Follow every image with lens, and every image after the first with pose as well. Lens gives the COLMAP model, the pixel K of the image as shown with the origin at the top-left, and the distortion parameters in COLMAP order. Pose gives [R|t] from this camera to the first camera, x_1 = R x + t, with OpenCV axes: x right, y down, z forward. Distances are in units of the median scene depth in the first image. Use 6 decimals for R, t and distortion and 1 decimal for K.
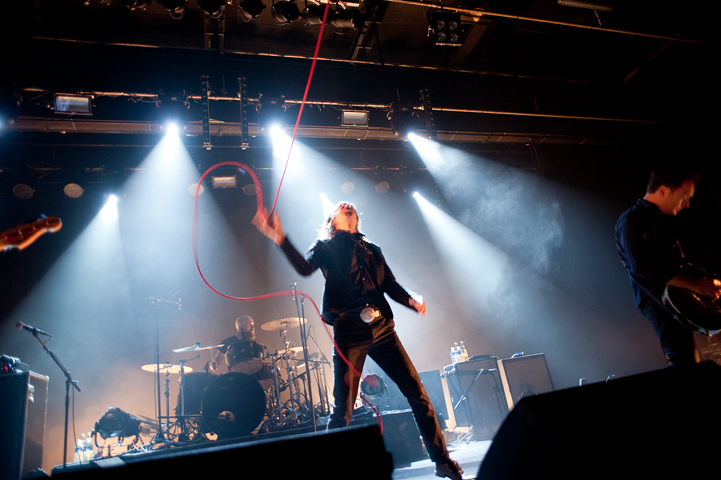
lens RADIAL K [[485.9, 0, 364.9], [0, 485.9, 246.8], [0, 0, 1]] dist [-0.093232, 0.081052]
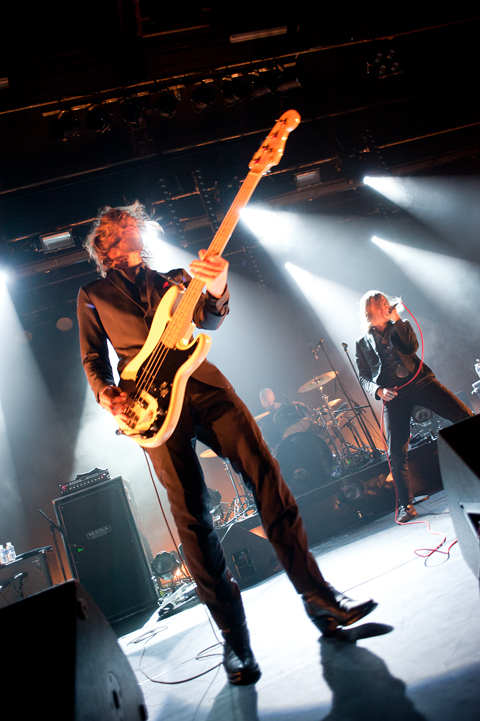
lens RADIAL K [[485.9, 0, 246.4], [0, 485.9, 357.2], [0, 0, 1]] dist [-0.093232, 0.081052]
pose [[0.958539, -0.260850, -0.114722, -0.137511], [0.267608, 0.962340, 0.047825, 0.012202], [0.097926, -0.076543, 0.992246, -0.043823]]
